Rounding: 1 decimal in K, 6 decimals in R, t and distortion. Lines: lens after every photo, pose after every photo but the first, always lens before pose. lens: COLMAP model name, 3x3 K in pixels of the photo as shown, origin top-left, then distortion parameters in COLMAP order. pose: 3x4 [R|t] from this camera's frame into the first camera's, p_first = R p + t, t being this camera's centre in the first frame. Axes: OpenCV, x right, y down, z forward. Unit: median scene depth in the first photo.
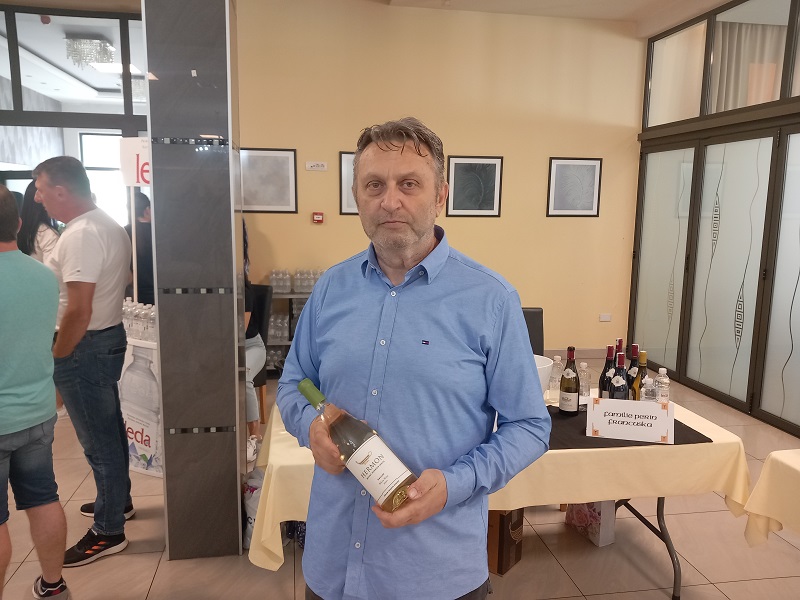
lens RADIAL K [[640.7, 0, 399.6], [0, 640.7, 300.9], [0, 0, 1]] dist [0.004852, -0.000432]
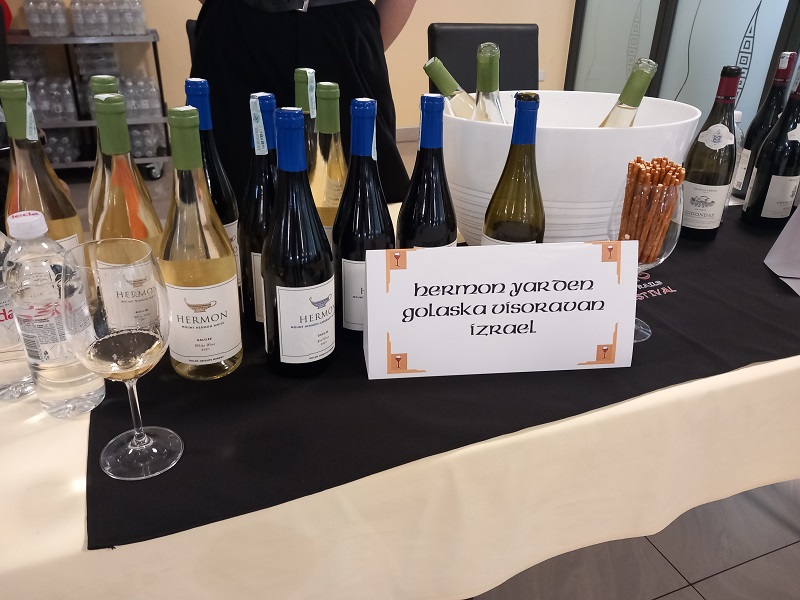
lens RADIAL K [[640.7, 0, 399.4], [0, 640.7, 299.0], [0, 0, 1]] dist [0.004852, -0.000432]
pose [[0.976775, -0.089721, 0.194578, -0.007287], [0.024031, 0.948251, 0.316611, 0.037568], [-0.212915, -0.304582, 0.928384, 0.309557]]
